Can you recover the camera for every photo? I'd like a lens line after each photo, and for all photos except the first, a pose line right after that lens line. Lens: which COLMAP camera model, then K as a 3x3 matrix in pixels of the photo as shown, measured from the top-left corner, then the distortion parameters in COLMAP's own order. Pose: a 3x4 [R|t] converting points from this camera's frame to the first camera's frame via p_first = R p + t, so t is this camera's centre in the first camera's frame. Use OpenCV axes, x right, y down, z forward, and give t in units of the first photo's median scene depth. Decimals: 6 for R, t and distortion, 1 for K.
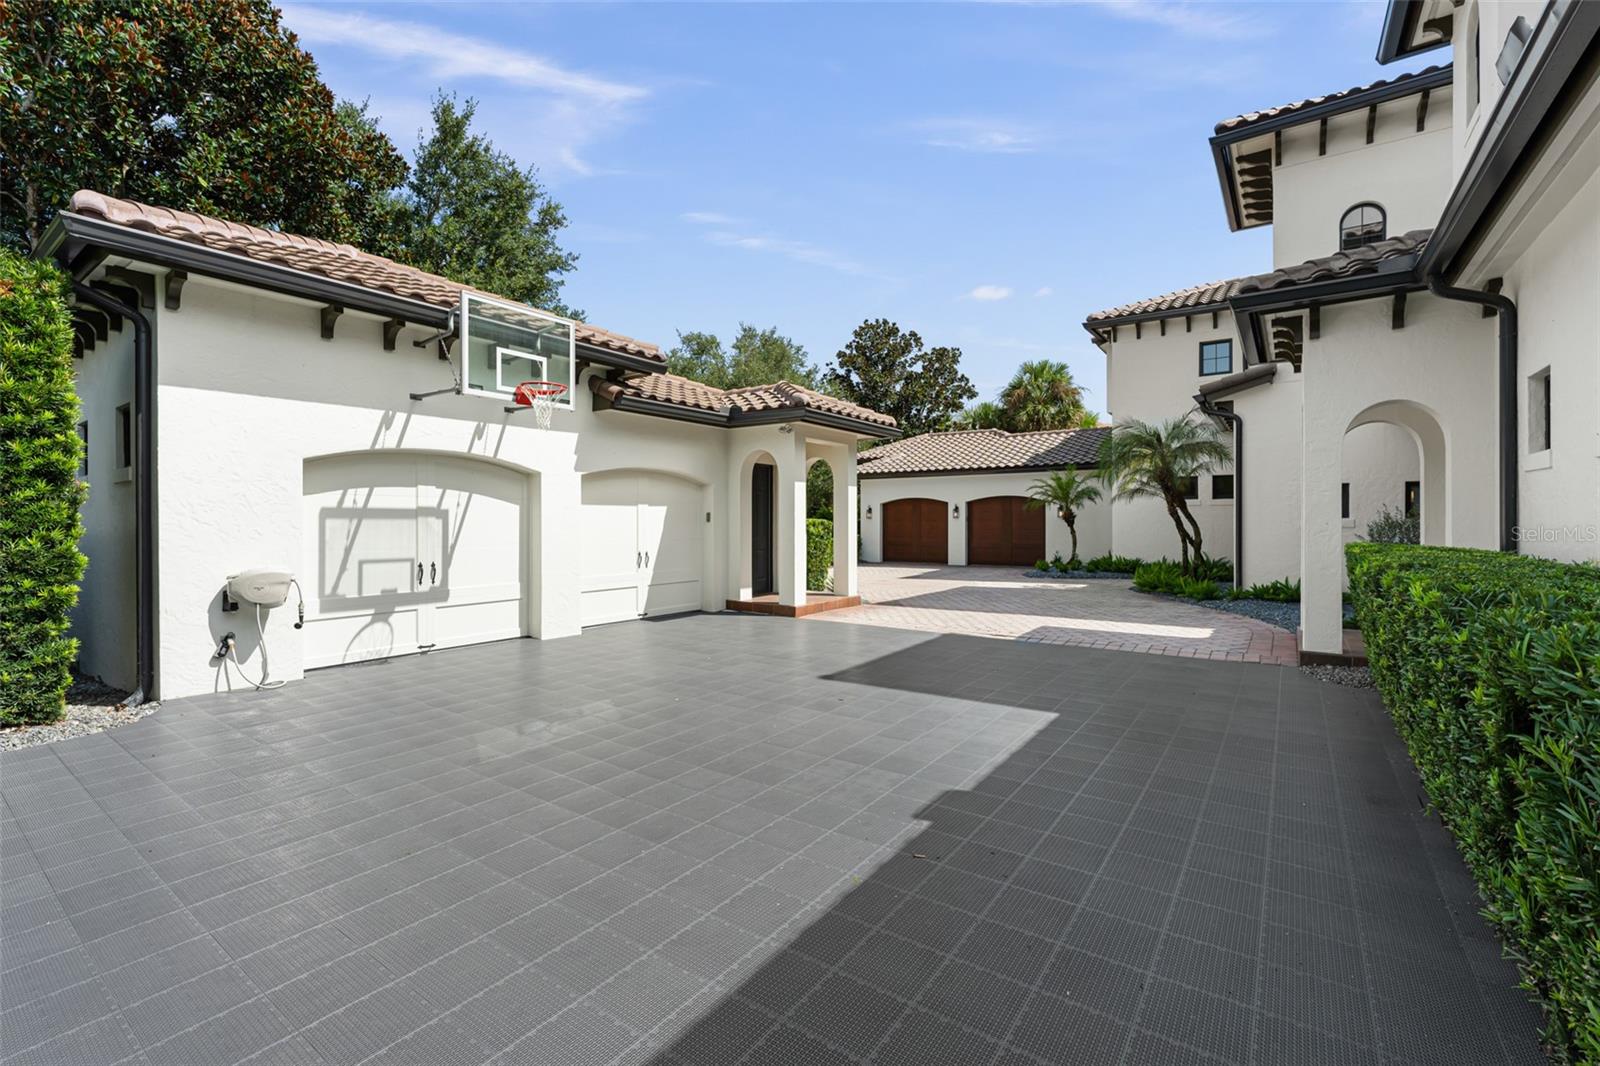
lens RADIAL K [[695.7, 0, 794.3], [0, 695.7, 526.8], [0, 0, 1]] dist [-0.001364, -0.000257]
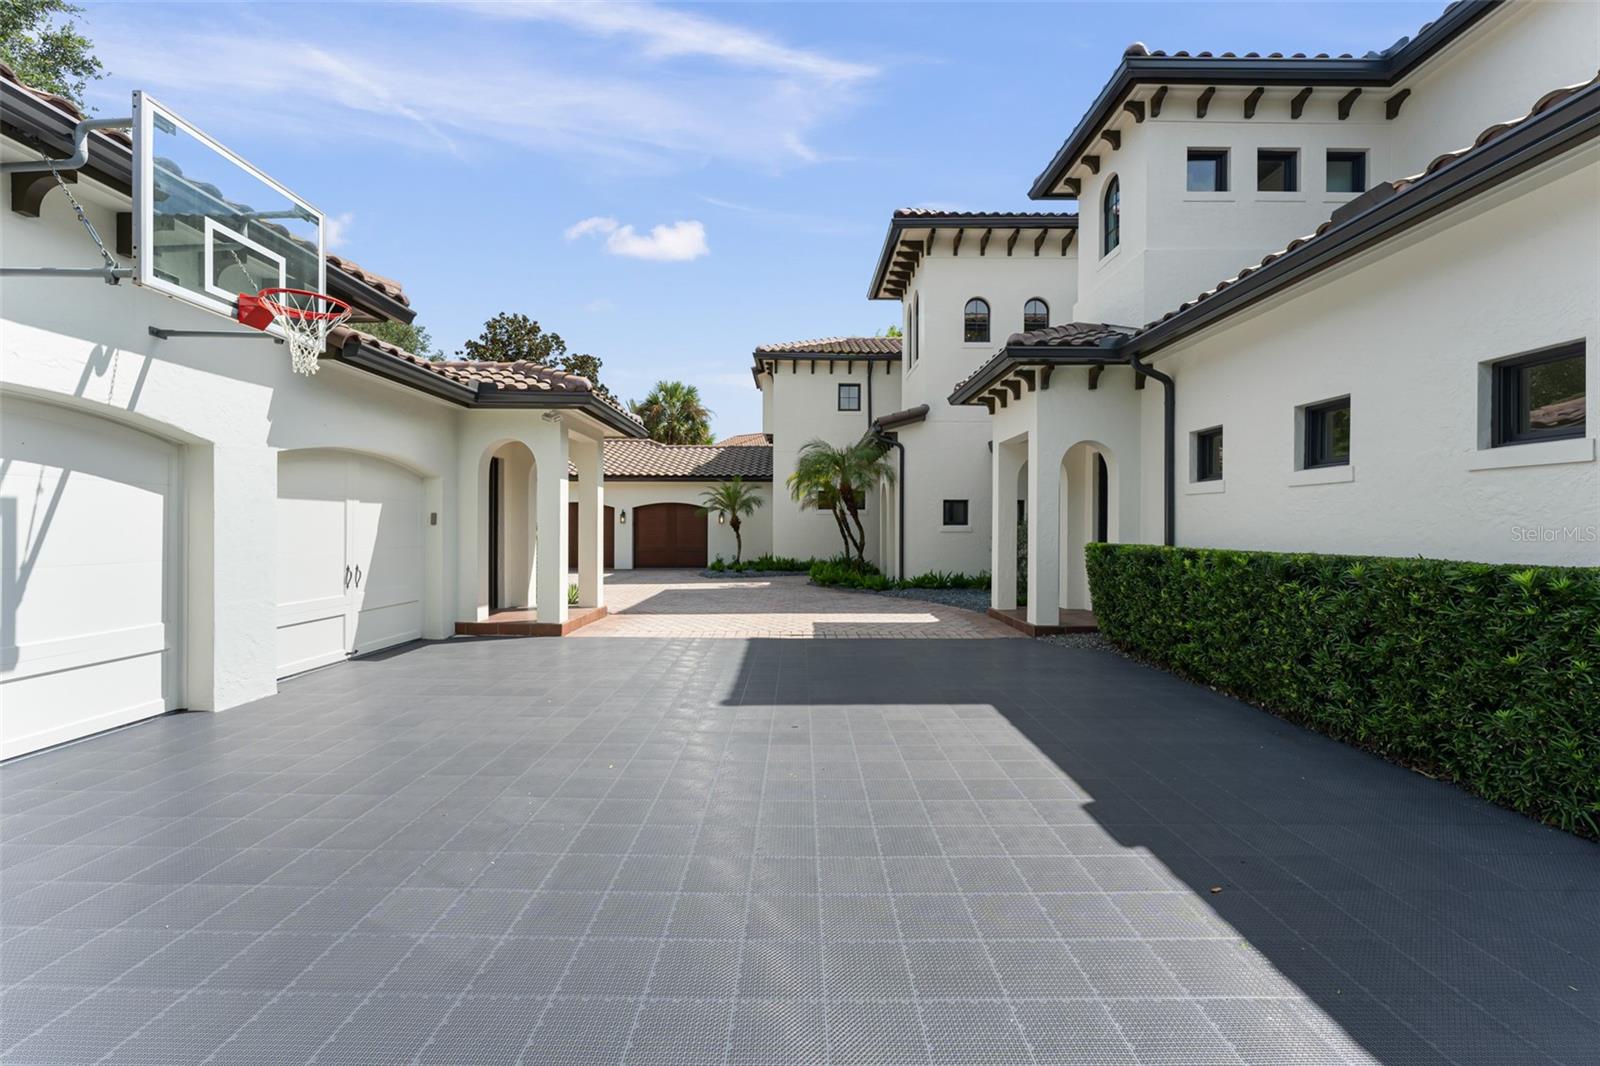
lens RADIAL K [[635.9, 0, 800.2], [0, 635.9, 532.3], [0, 0, 1]] dist [-0.000864, -0.000741]
pose [[0.810786, -0.000281, 0.585343, -0.205799], [0.000081, 1.000000, 0.000367, 0.001001], [-0.585343, -0.000250, 0.810786, 0.176456]]
